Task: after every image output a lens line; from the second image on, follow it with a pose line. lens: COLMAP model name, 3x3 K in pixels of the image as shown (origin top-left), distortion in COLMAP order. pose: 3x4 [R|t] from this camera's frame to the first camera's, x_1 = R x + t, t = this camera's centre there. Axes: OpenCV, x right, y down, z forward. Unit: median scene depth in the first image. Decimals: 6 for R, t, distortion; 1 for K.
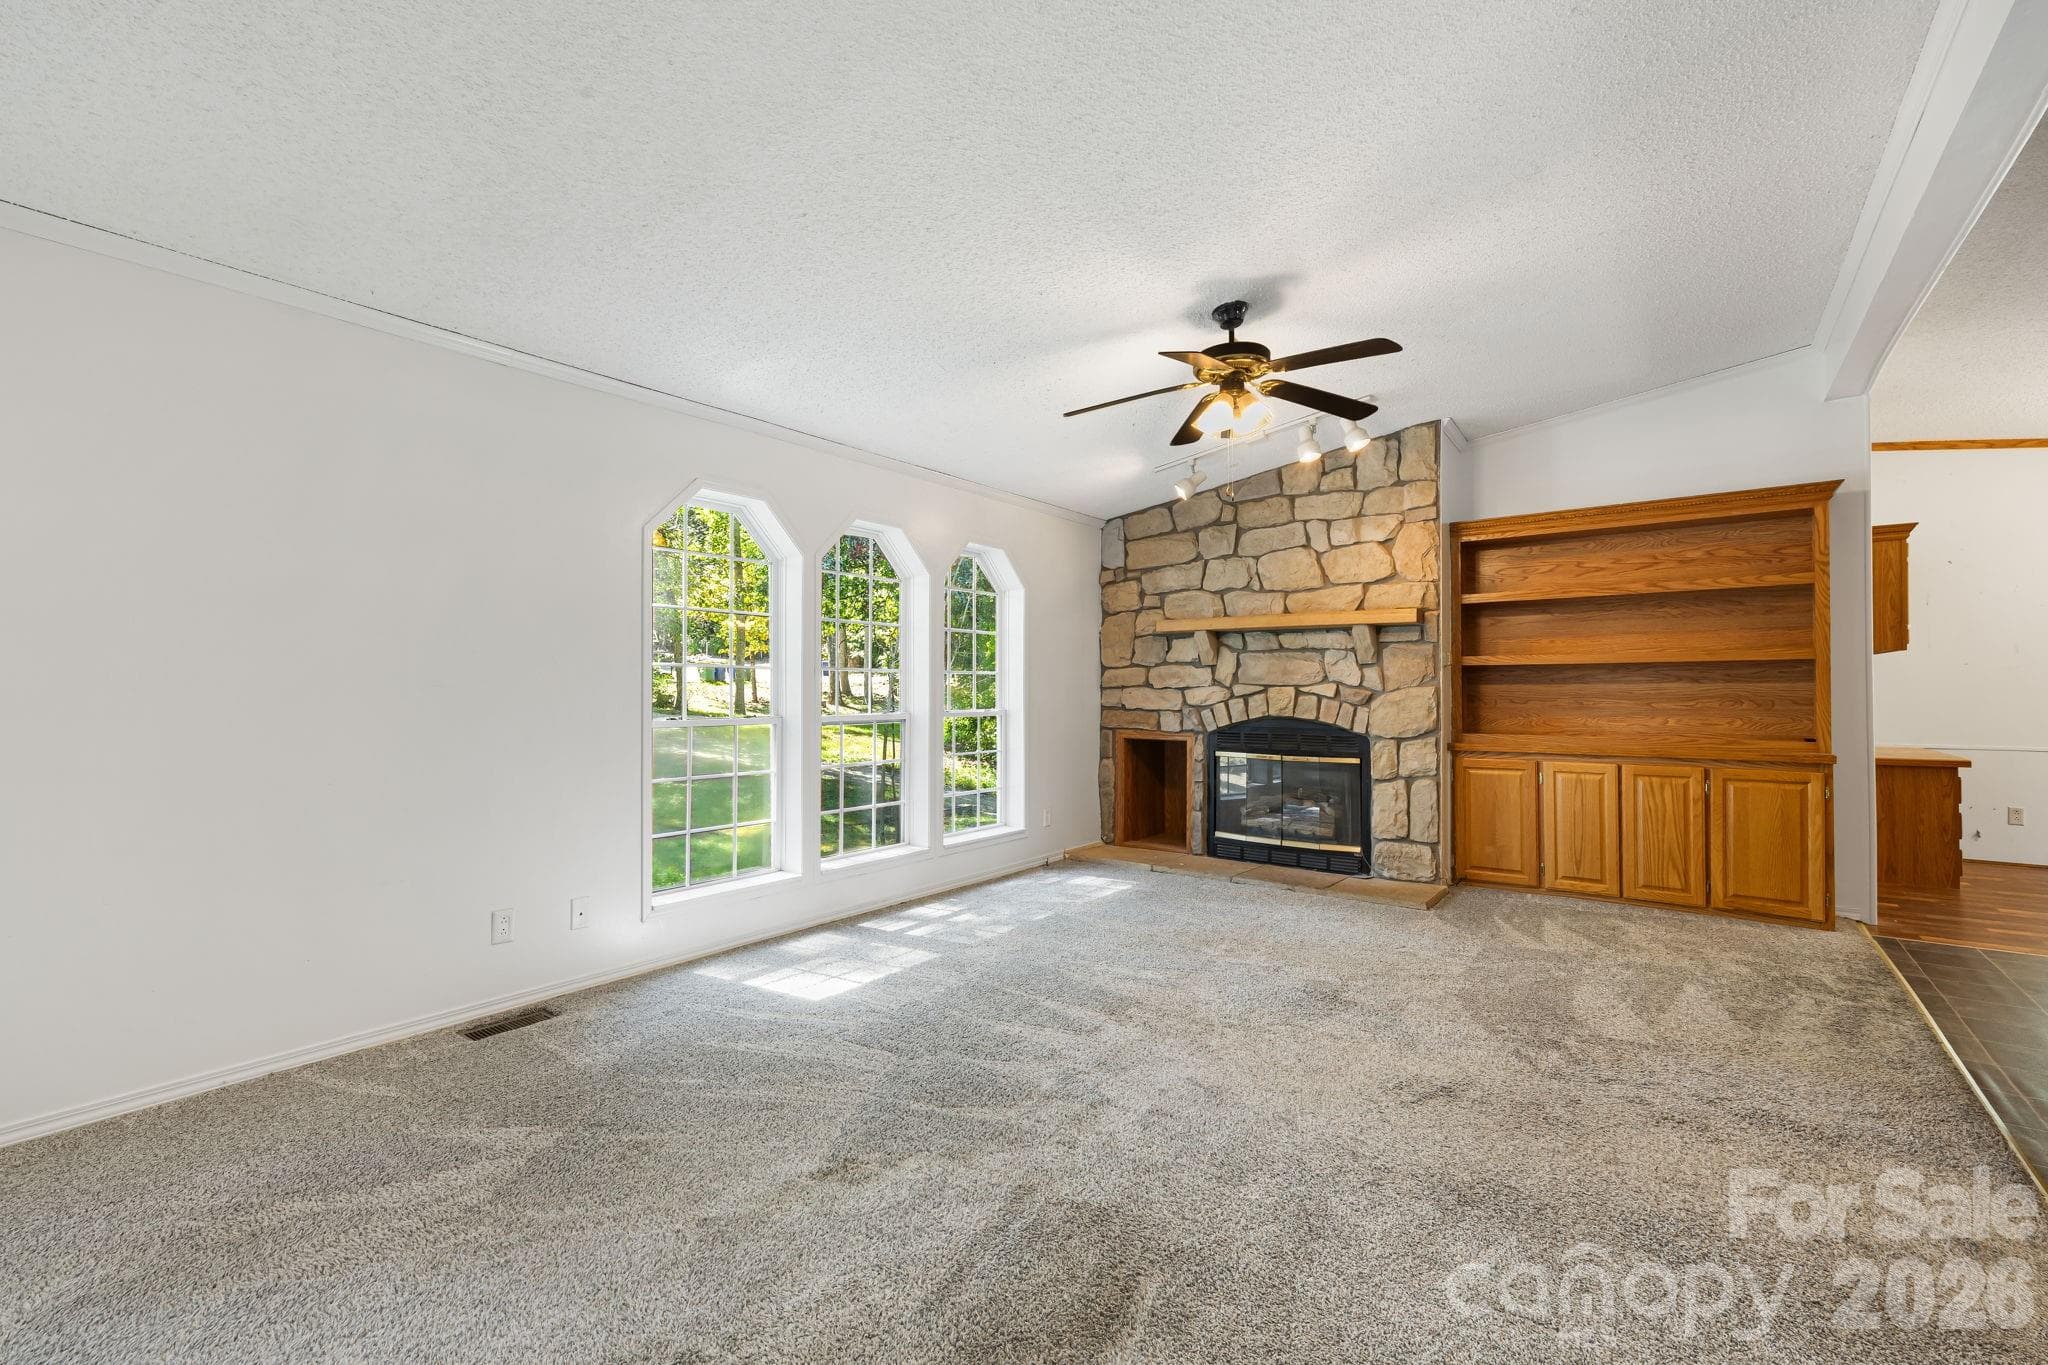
lens RADIAL K [[873.4, 0, 1013.6], [0, 873.4, 684.5], [0, 0, 1]] dist [0.001752, 0.000223]
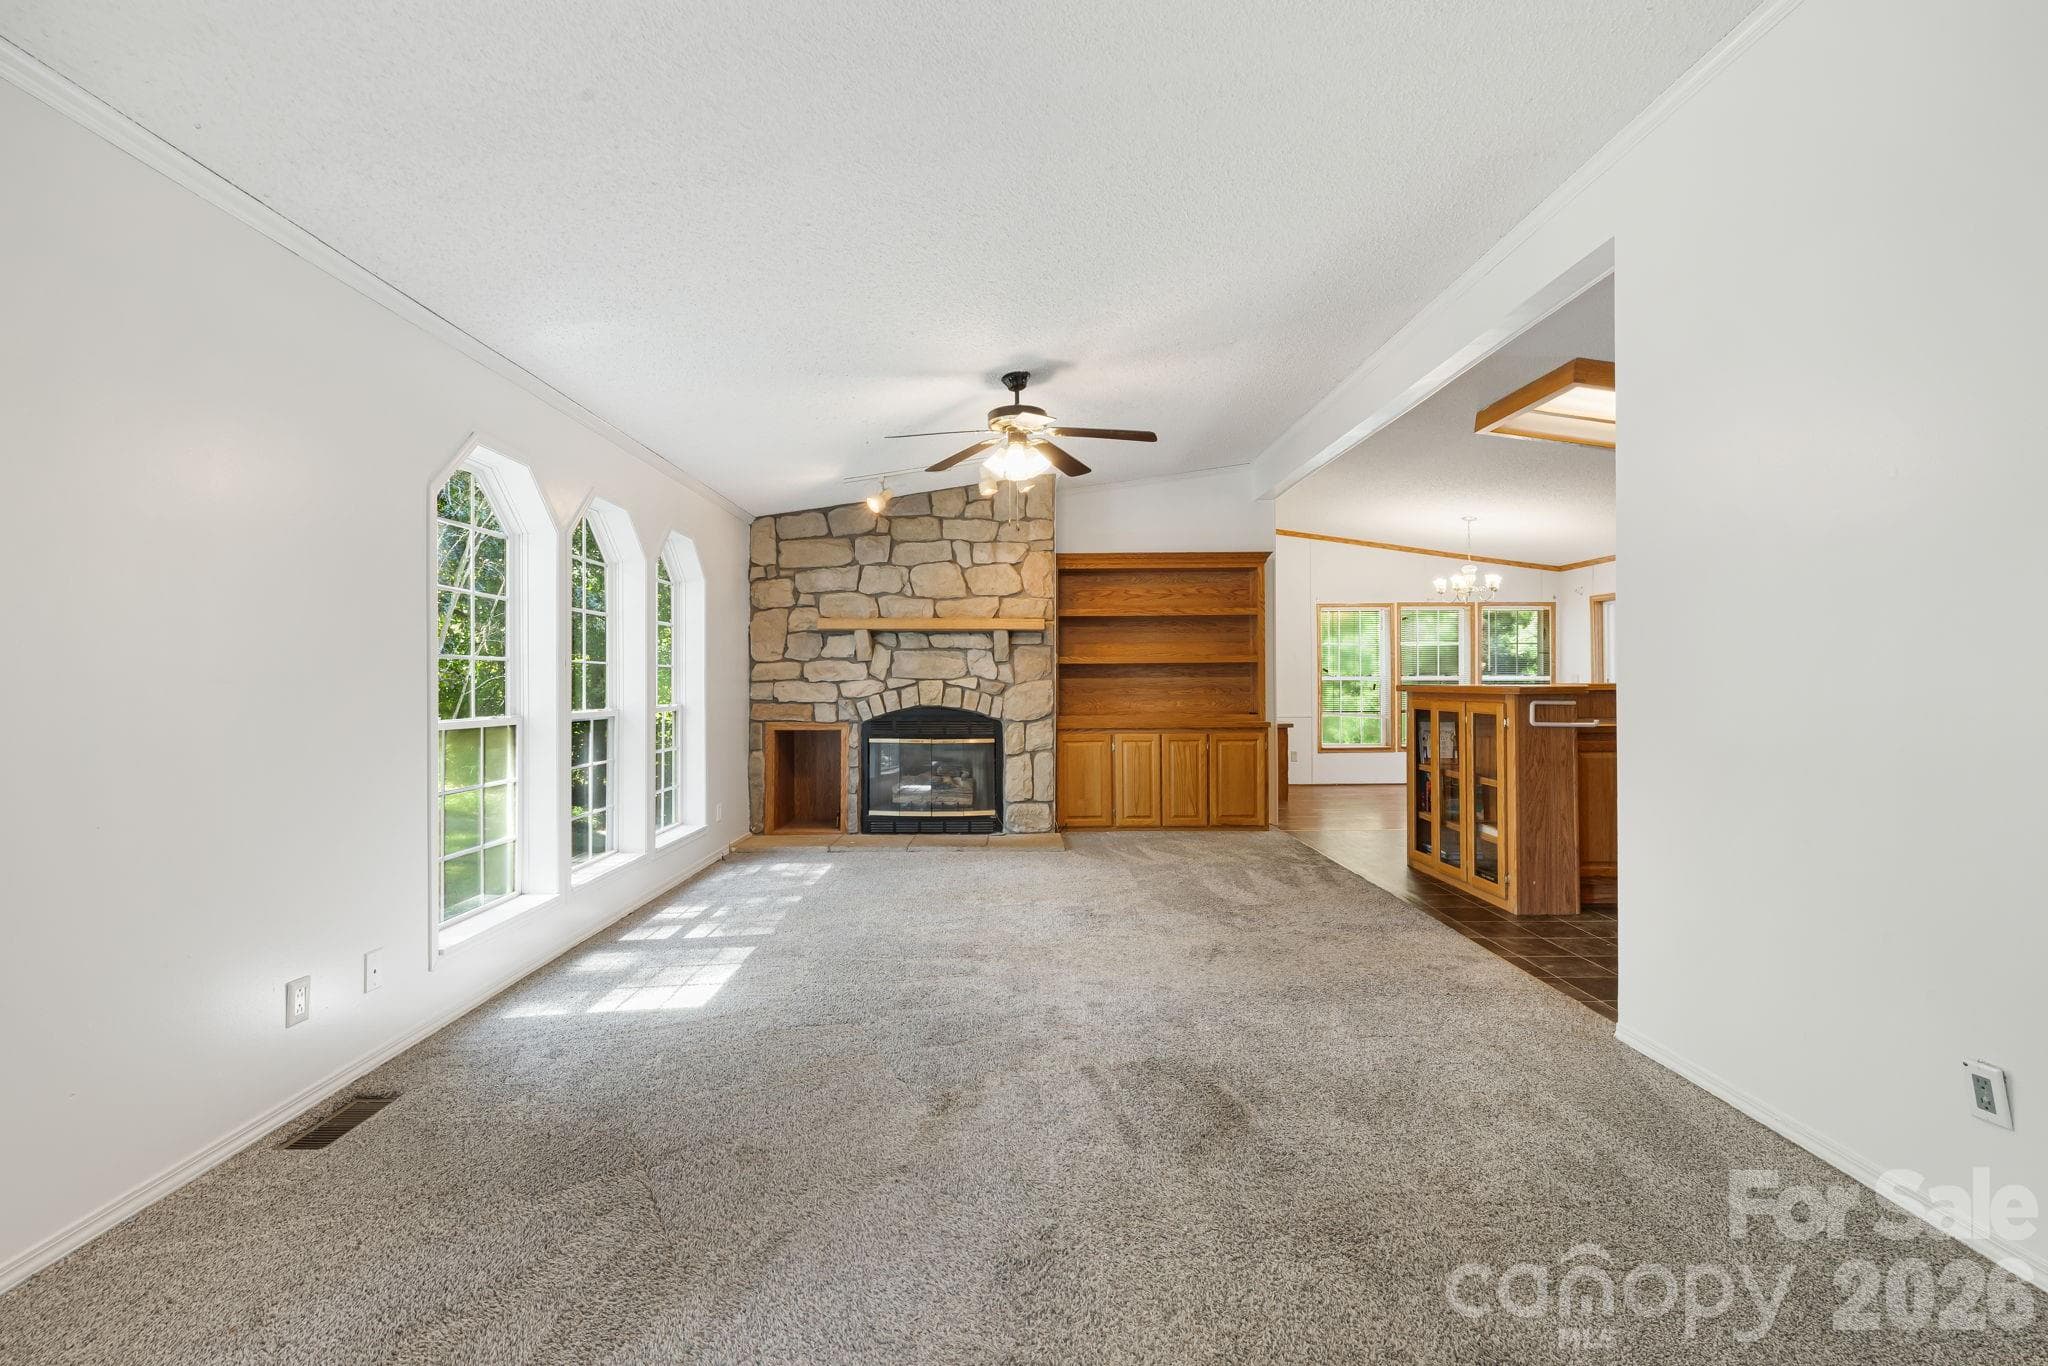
lens RADIAL K [[868.1, 0, 1010.3], [0, 868.1, 683.1], [0, 0, 1]] dist [-0.001156, 0.000169]
pose [[0.791389, -0.004269, 0.611299, -0.333251], [-0.000225, 0.999974, 0.007275, -0.002260], [-0.611313, -0.005895, 0.791367, 0.019871]]
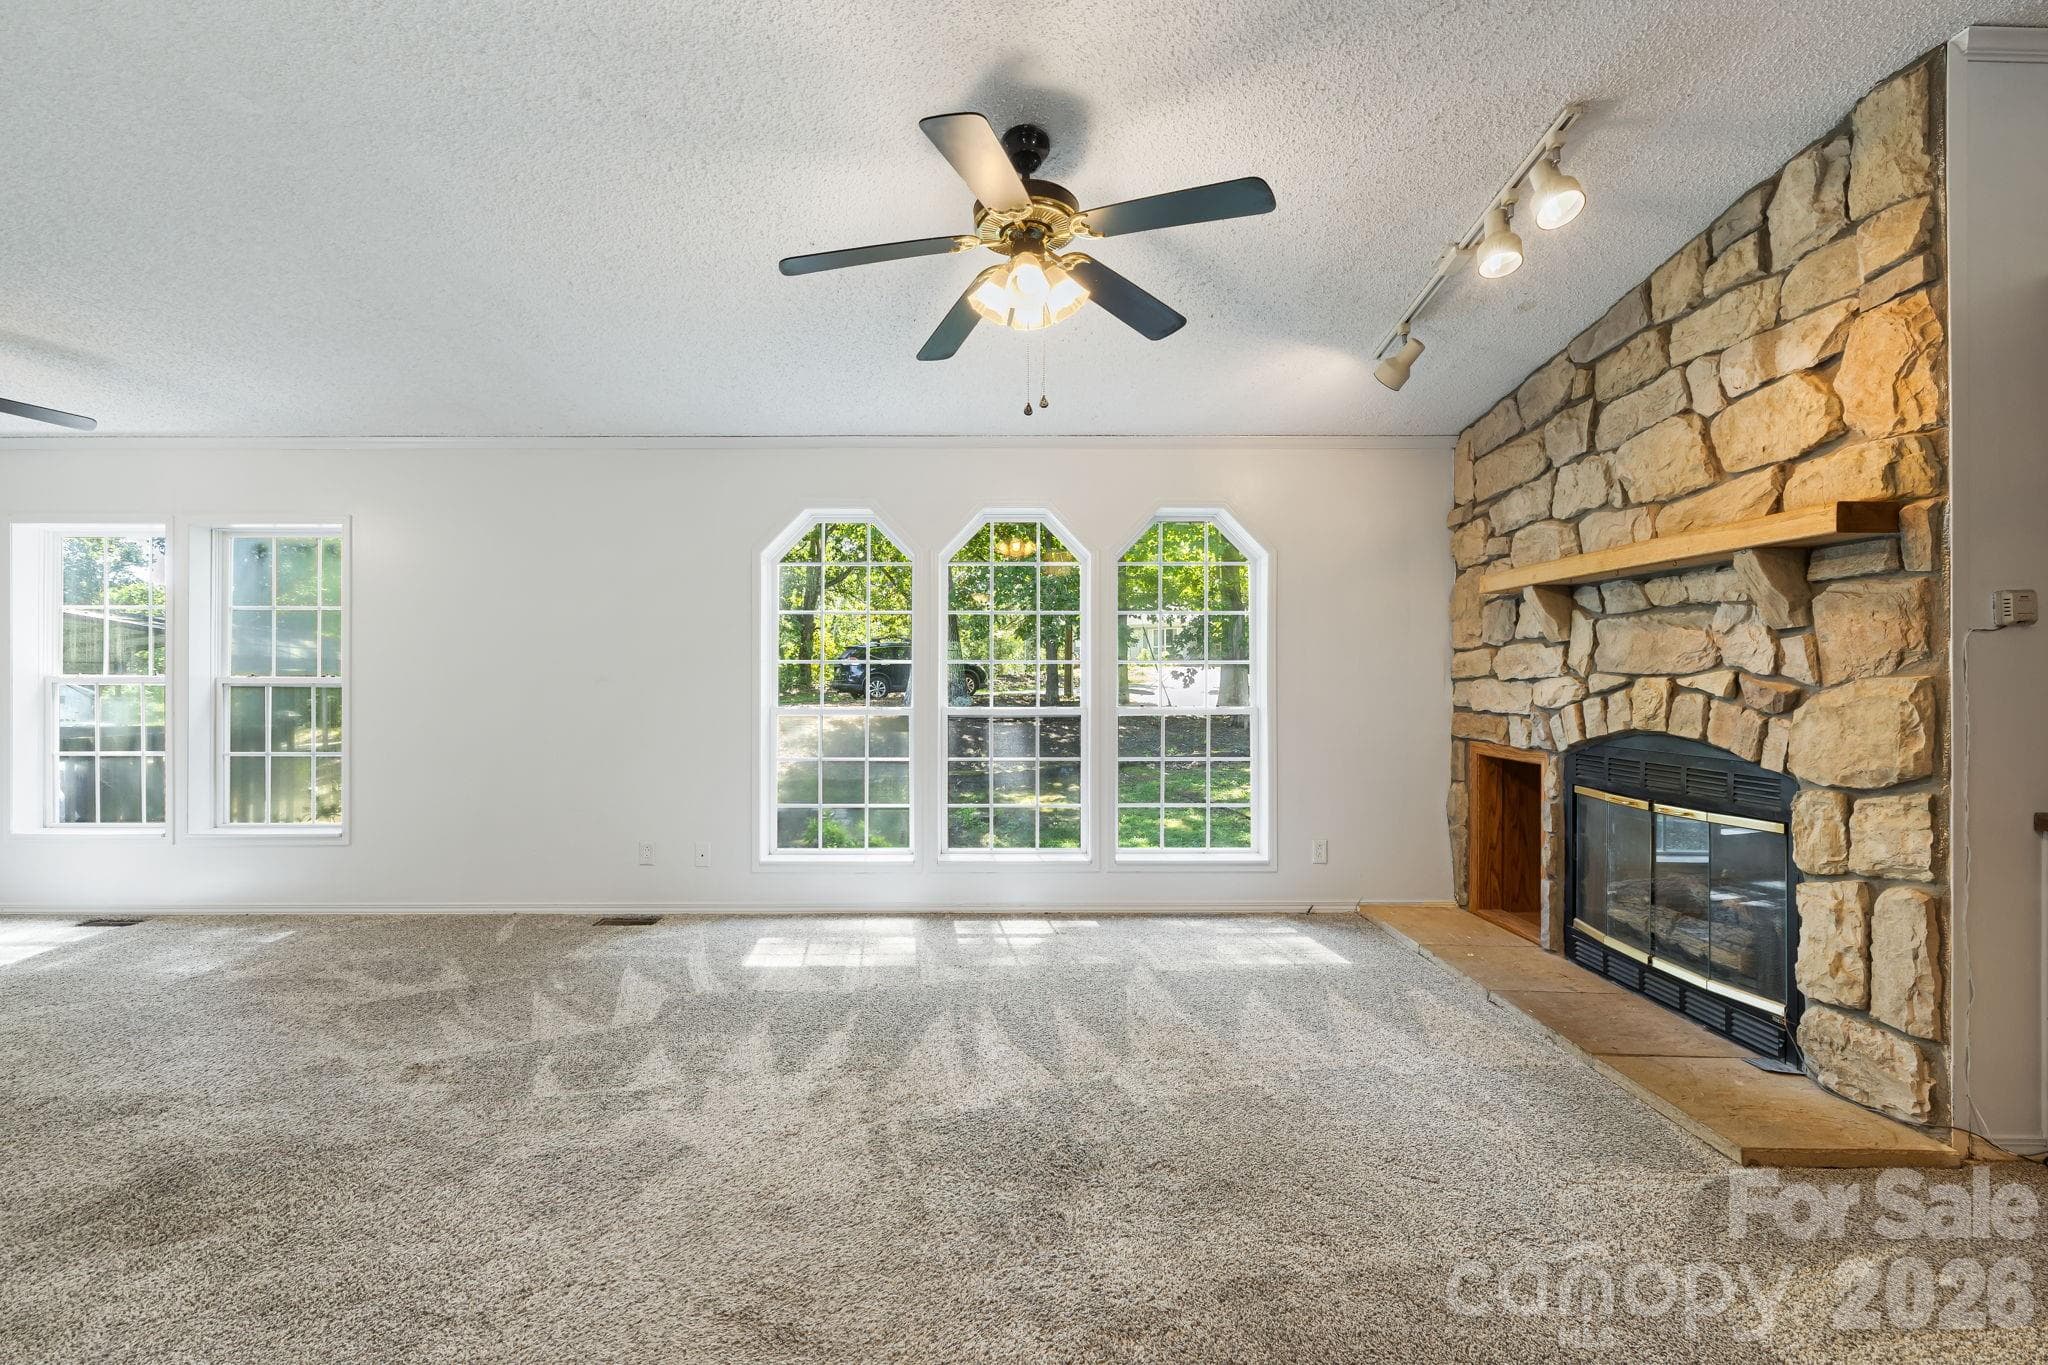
lens RADIAL K [[872.7, 0, 1008.8], [0, 872.7, 685.7], [0, 0, 1]] dist [0.002090, 0.000158]
pose [[0.612794, 0.003373, -0.790236, 0.517300], [0.004826, 0.999956, 0.008010, 0.001688], [0.790228, -0.008722, 0.612751, 0.361160]]
